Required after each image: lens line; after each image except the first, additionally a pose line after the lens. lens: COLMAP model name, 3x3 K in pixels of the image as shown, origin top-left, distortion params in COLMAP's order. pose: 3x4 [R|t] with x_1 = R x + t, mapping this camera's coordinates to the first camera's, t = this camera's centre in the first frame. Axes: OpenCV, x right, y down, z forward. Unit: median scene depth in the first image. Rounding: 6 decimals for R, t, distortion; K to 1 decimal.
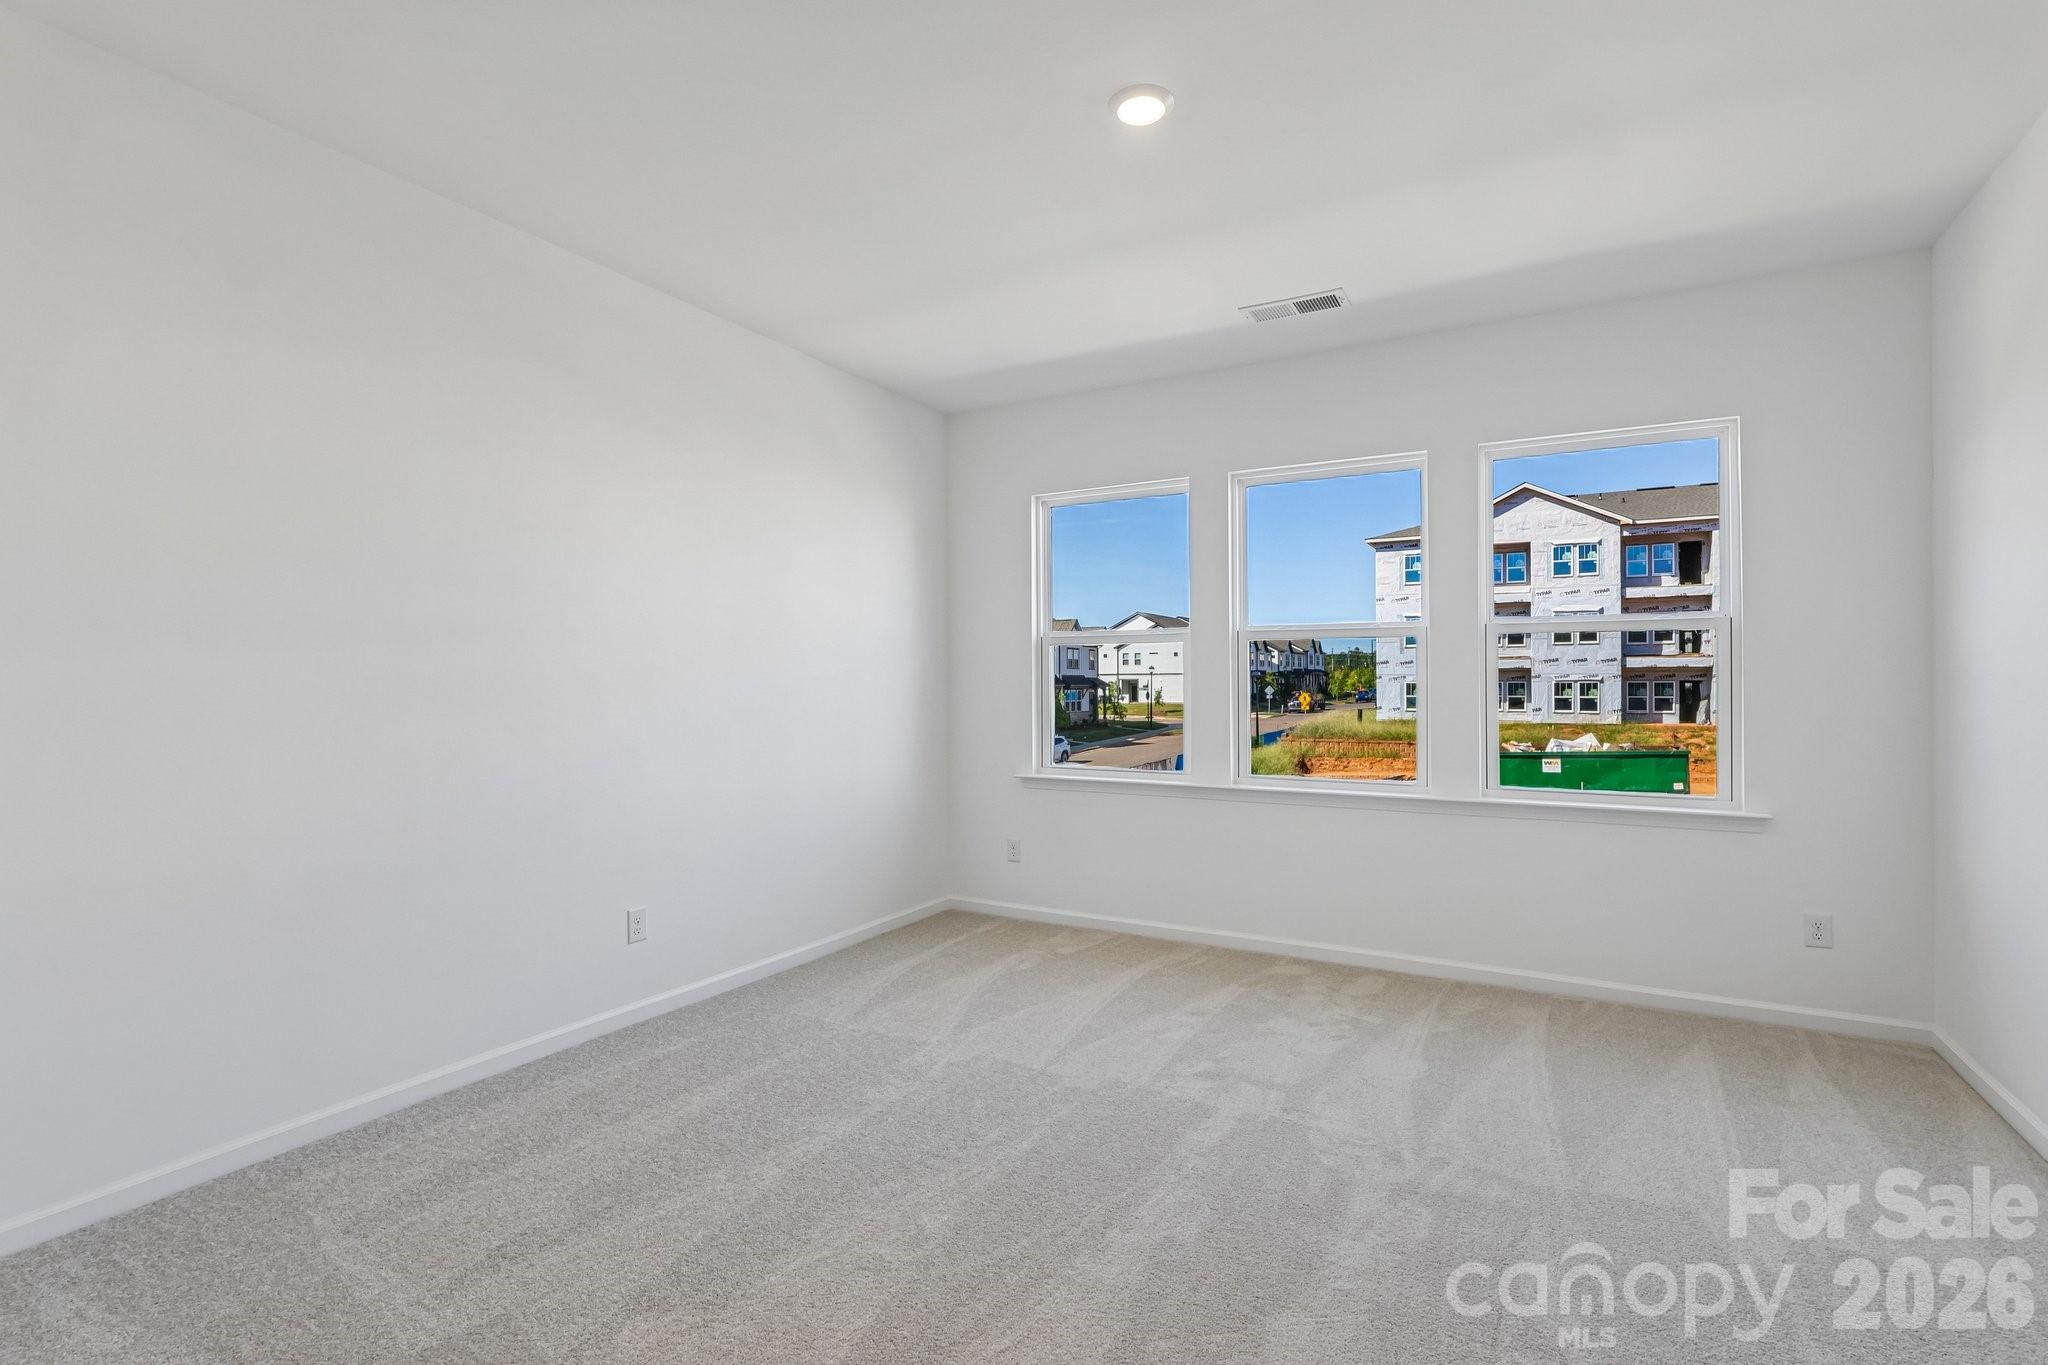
lens RADIAL K [[954.2, 0, 1022.1], [0, 954.2, 678.2], [0, 0, 1]] dist [-0.001027, 0.002393]
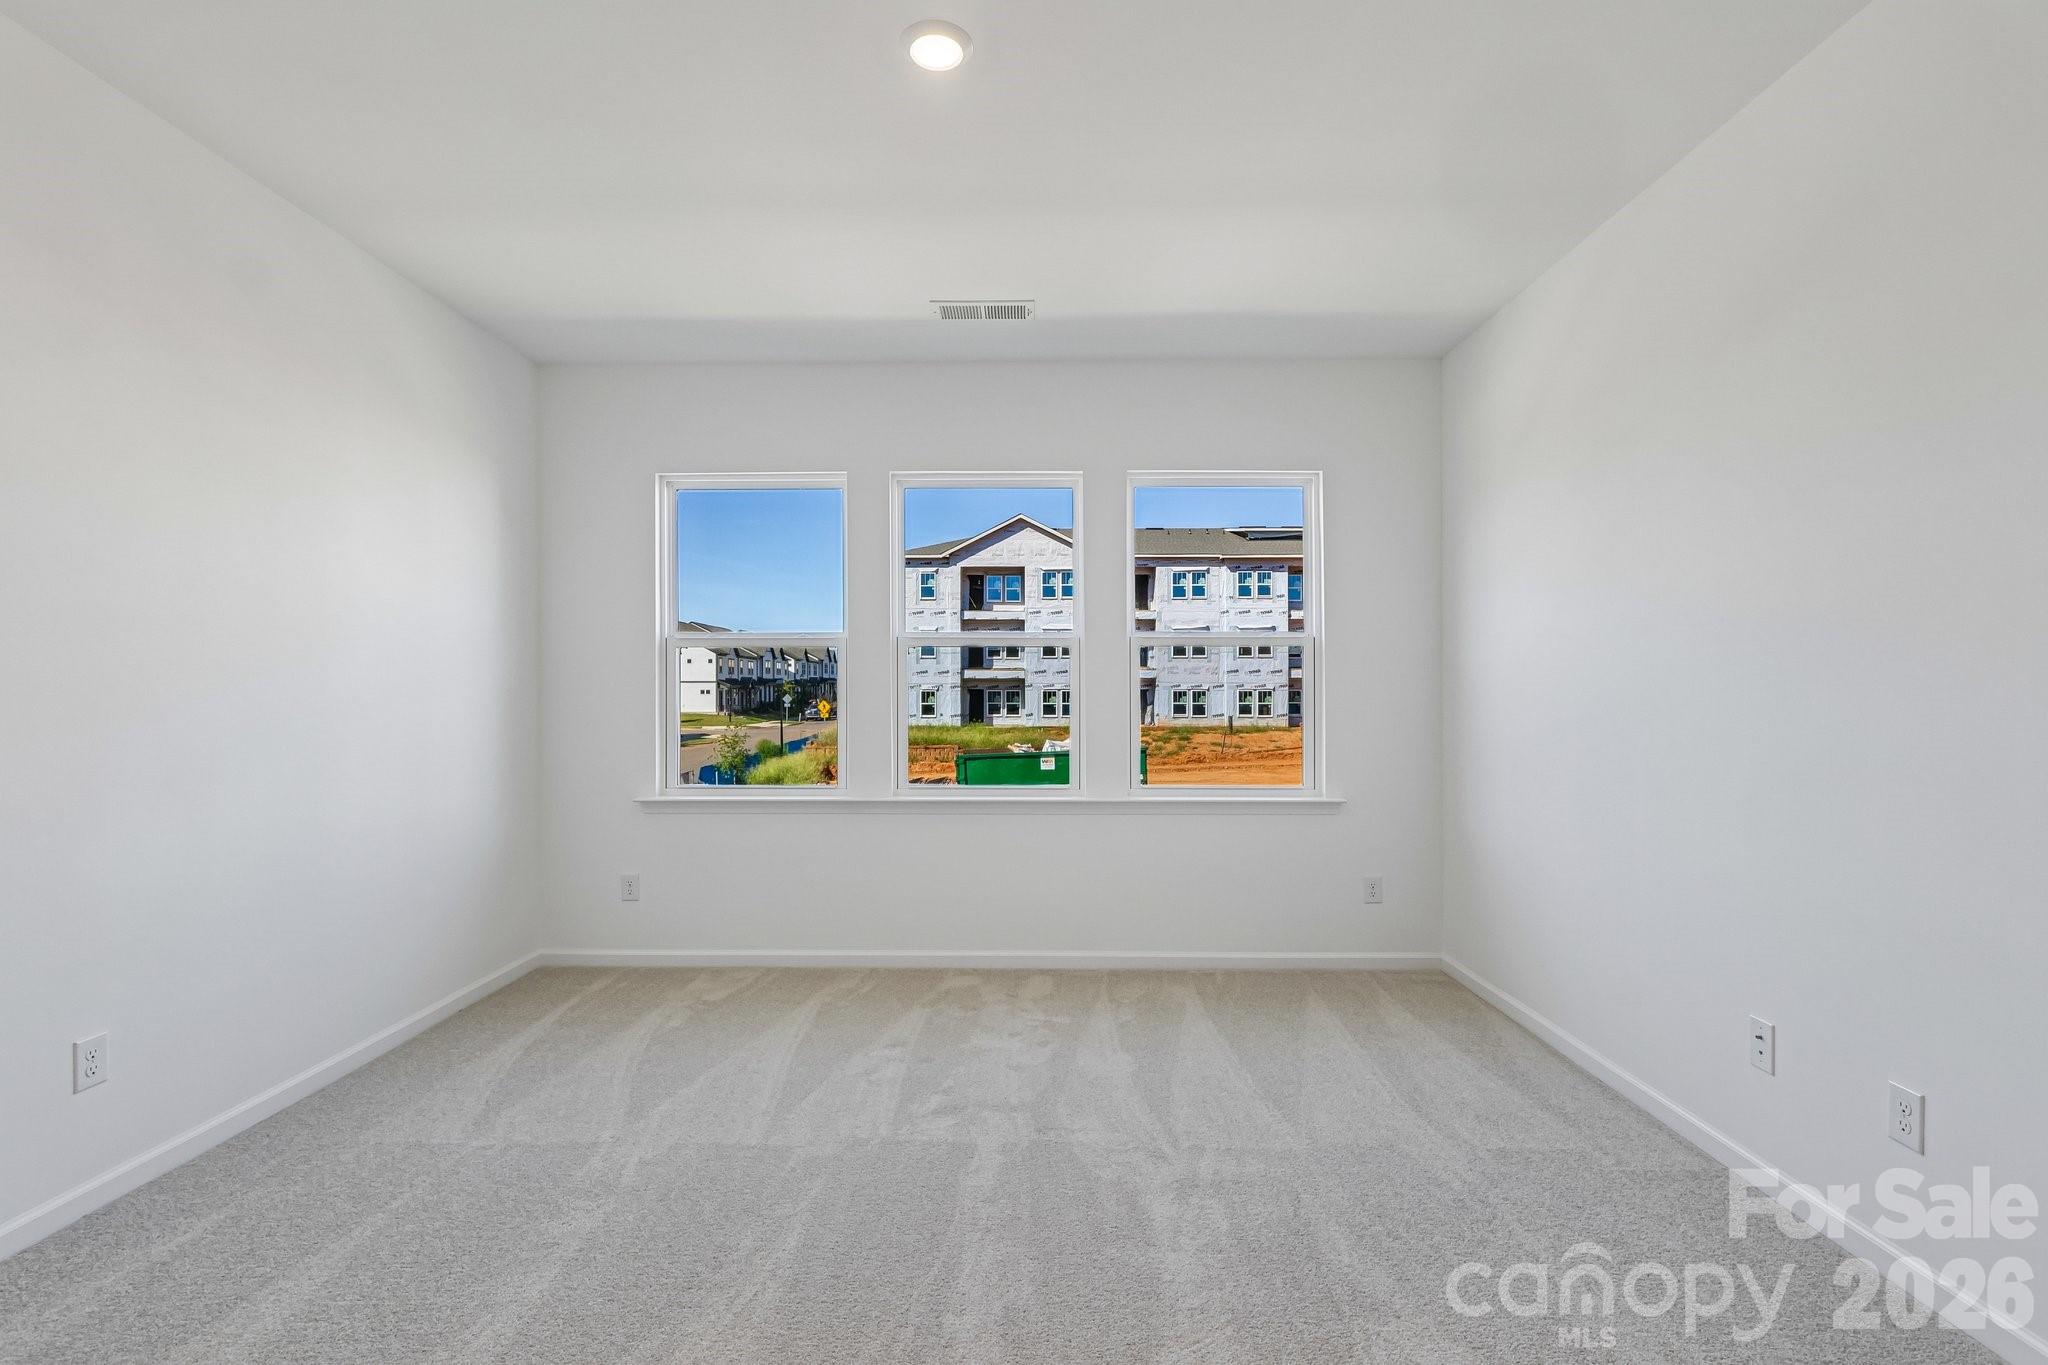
lens RADIAL K [[954.2, 0, 1027.7], [0, 954.2, 686.2], [0, 0, 1]] dist [-0.001027, 0.002393]
pose [[0.876478, 0.002968, 0.481433, -0.161921], [-0.002804, 0.999996, -0.001059, 0.000626], [-0.481434, -0.000421, 0.876482, 0.122329]]
